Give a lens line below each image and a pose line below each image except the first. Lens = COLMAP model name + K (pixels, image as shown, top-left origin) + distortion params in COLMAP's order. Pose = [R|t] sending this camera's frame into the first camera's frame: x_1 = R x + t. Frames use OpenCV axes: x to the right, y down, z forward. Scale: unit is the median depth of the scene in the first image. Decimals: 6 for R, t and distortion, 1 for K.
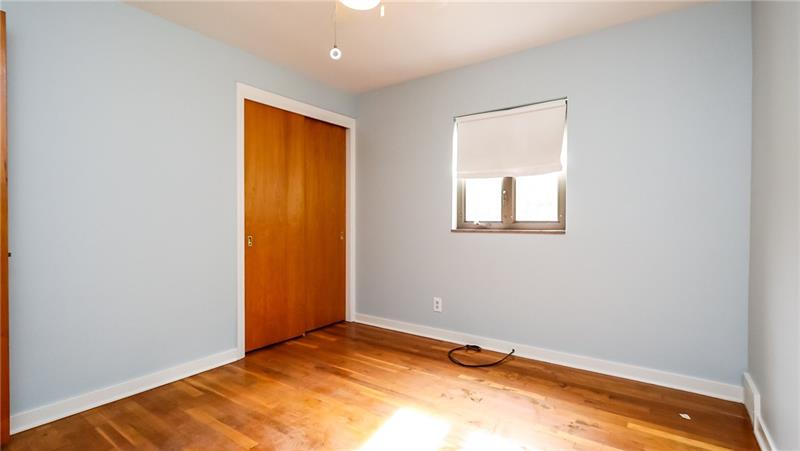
lens RADIAL K [[370.7, 0, 409.6], [0, 370.7, 224.7], [0, 0, 1]] dist [0.001527, -0.000045]
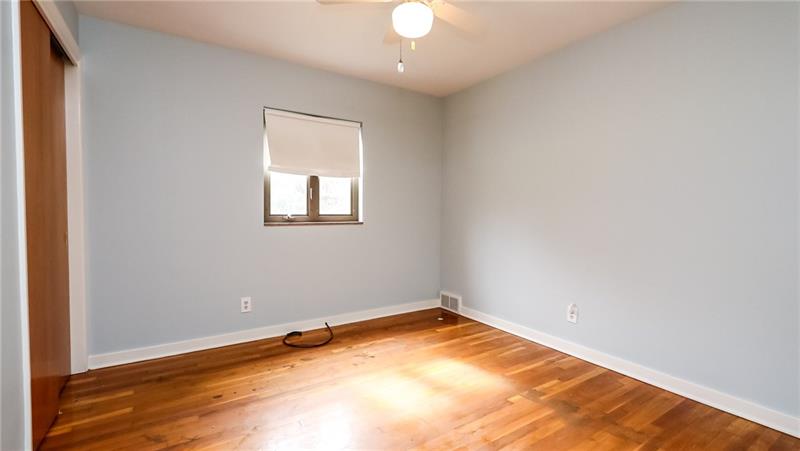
lens RADIAL K [[370.7, 0, 409.6], [0, 370.7, 224.7], [0, 0, 1]] dist [0.001527, -0.000045]
pose [[0.346116, -0.028381, 0.937762, -0.711183], [-0.001405, 0.999526, 0.030768, -0.013874], [-0.938191, -0.011967, 0.345912, 0.333197]]
